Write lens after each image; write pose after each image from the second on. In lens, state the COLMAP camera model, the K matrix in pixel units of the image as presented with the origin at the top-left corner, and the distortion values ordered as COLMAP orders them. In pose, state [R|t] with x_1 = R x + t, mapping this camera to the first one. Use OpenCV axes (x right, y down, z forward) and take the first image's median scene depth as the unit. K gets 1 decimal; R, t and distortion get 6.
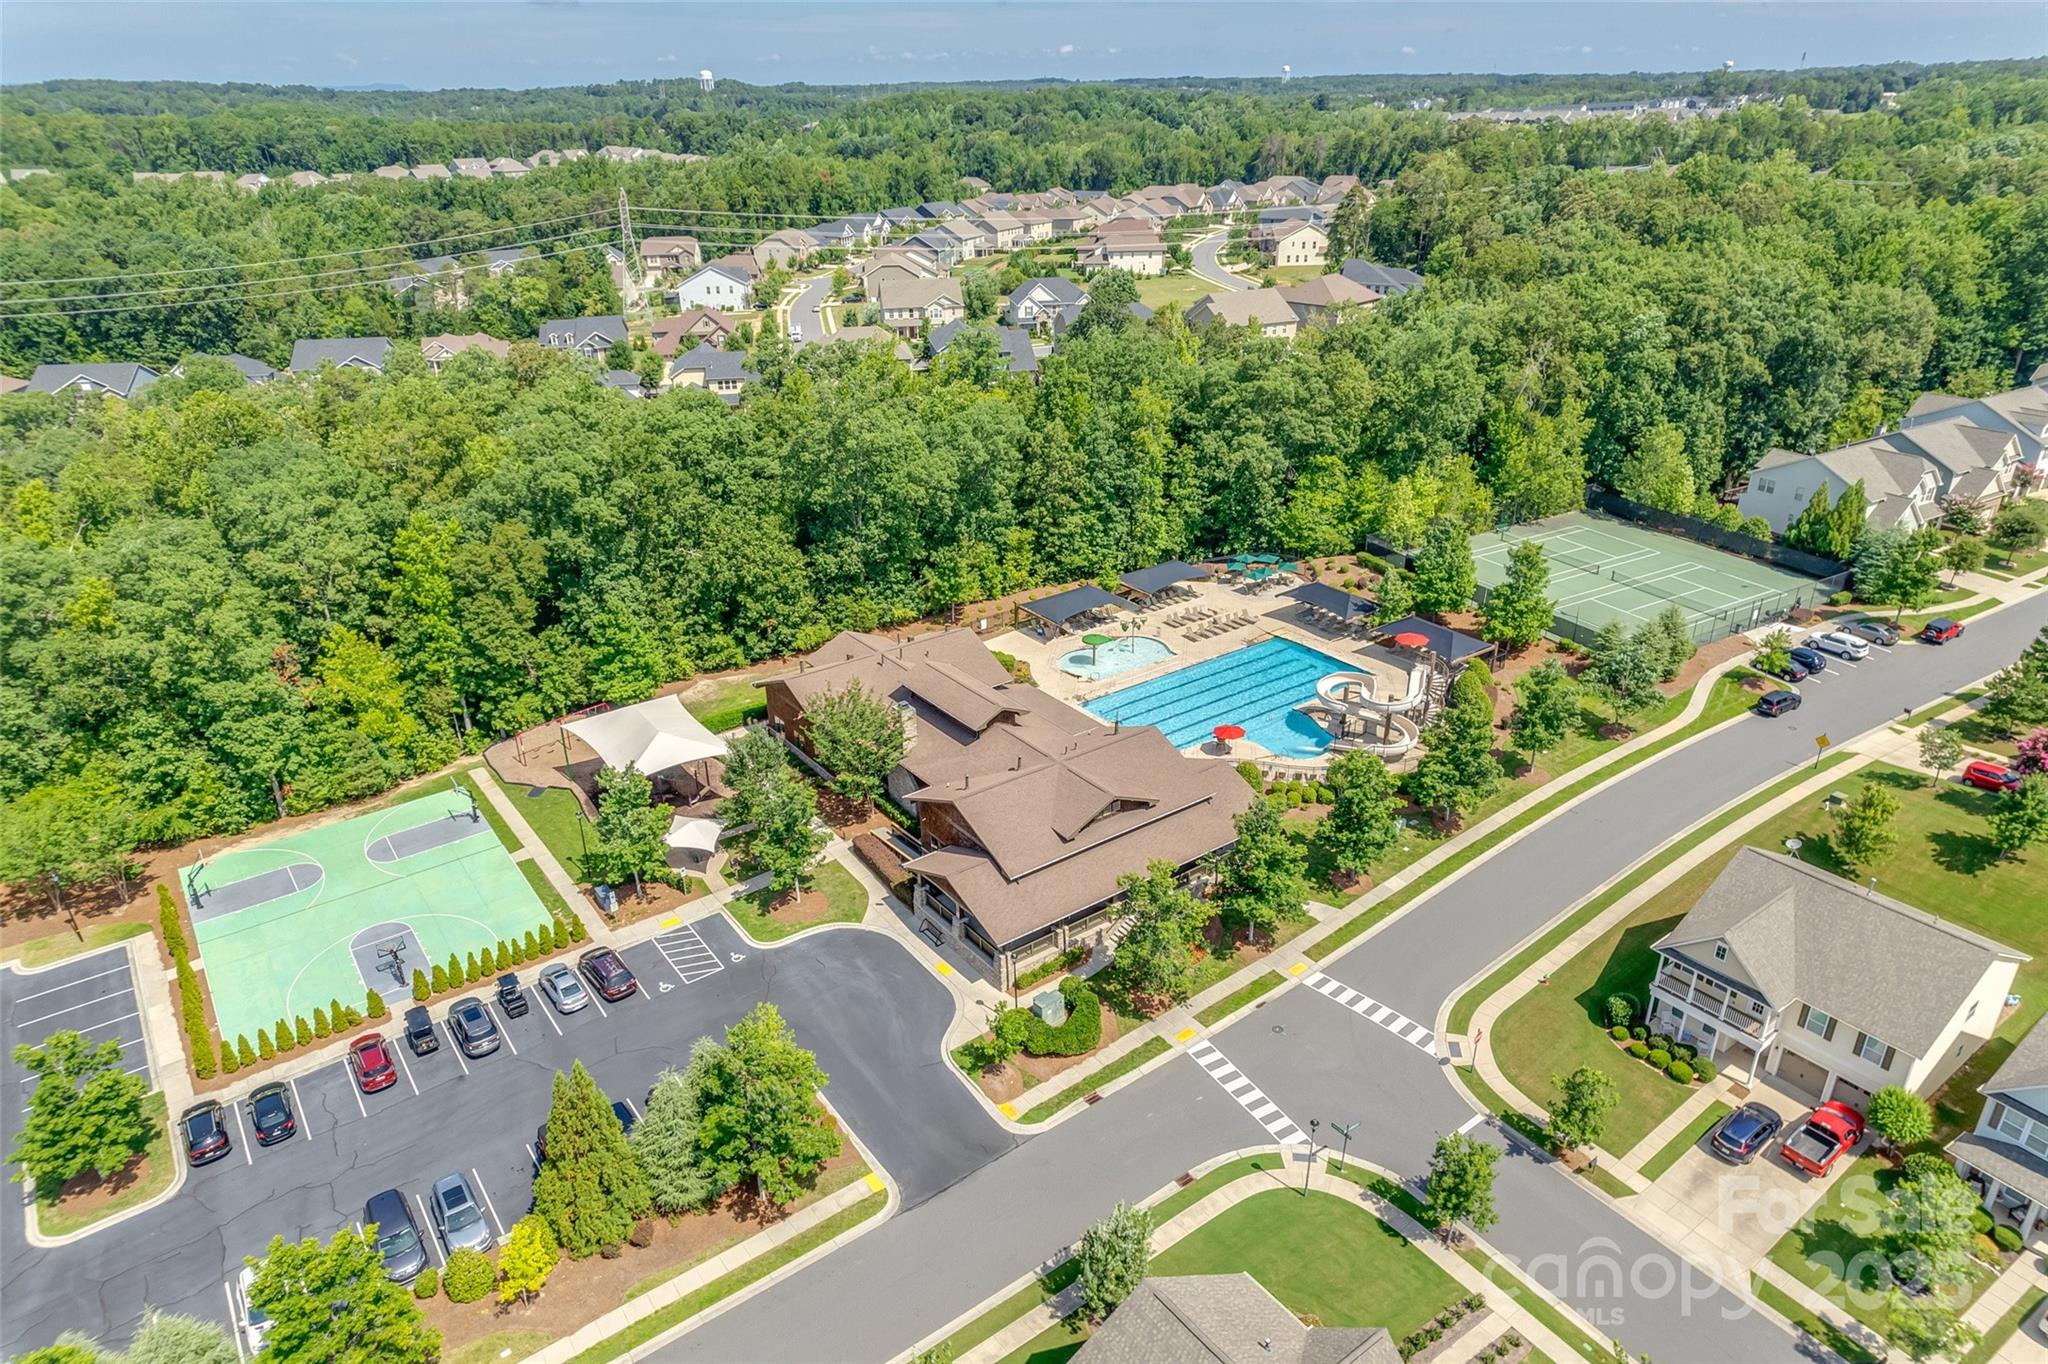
lens RADIAL K [[1298.2, 0, 1029.9], [0, 1298.2, 703.2], [0, 0, 1]] dist [-0.050901, 0.073471]
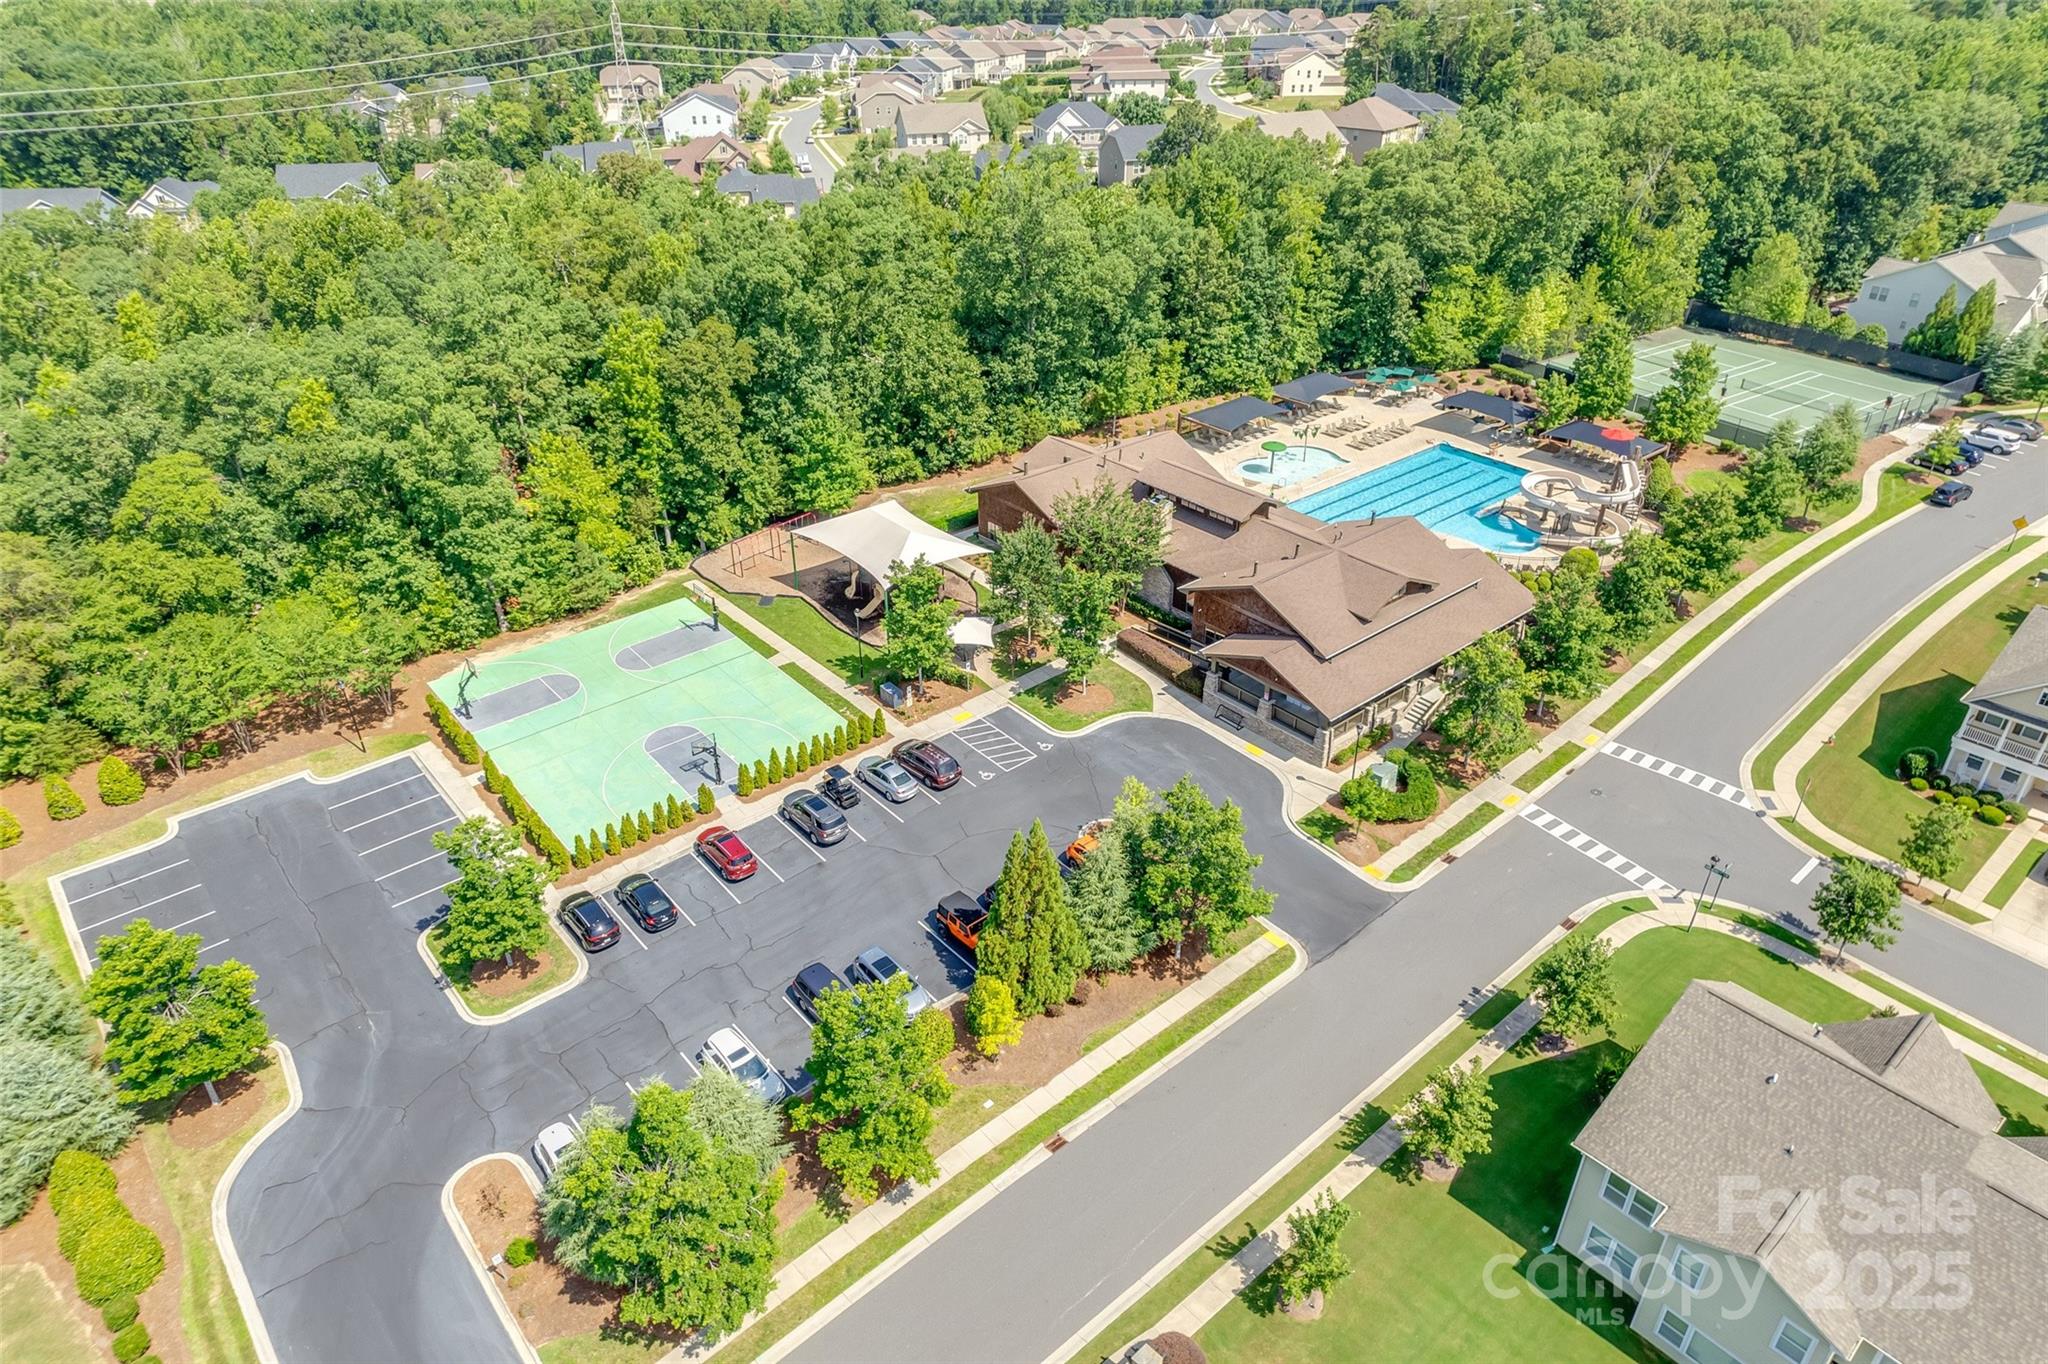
lens RADIAL K [[1298.2, 0, 1029.9], [0, 1298.2, 703.2], [0, 0, 1]] dist [-0.050901, 0.073471]
pose [[0.997327, -0.028457, 0.067297, -0.217851], [0.021637, 0.994754, 0.099977, 0.045315], [-0.069789, -0.098254, 0.992711, 0.008567]]
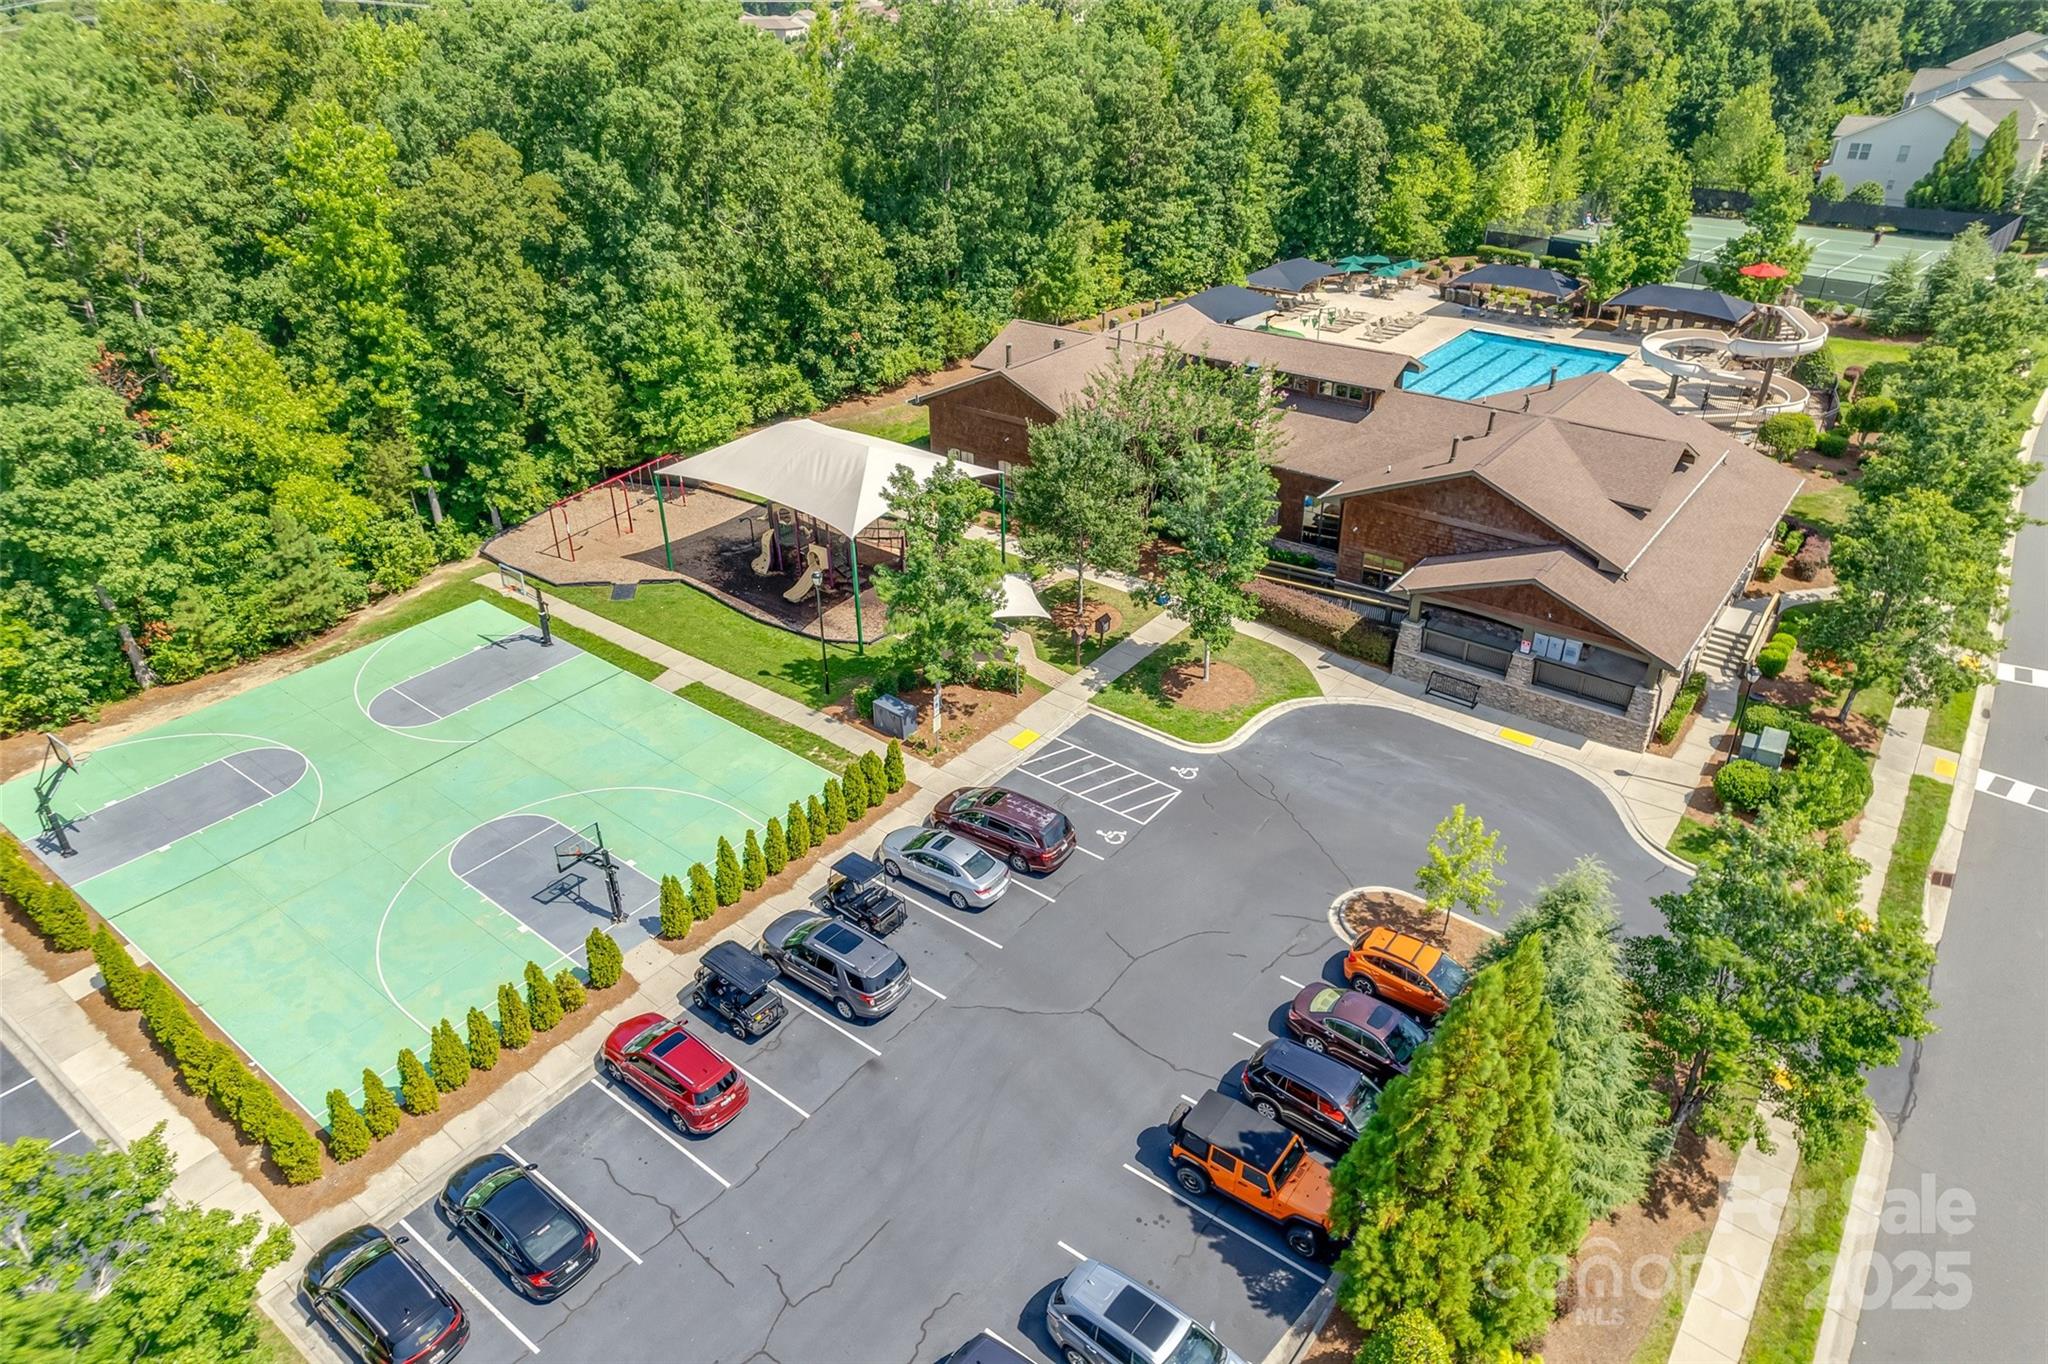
lens RADIAL K [[1298.2, 0, 1029.9], [0, 1298.2, 703.2], [0, 0, 1]] dist [-0.050901, 0.073471]
pose [[0.960990, -0.135467, 0.241136, -0.305809], [0.117122, 0.989129, 0.088915, 0.076688], [-0.250559, -0.057204, 0.966410, 0.333000]]
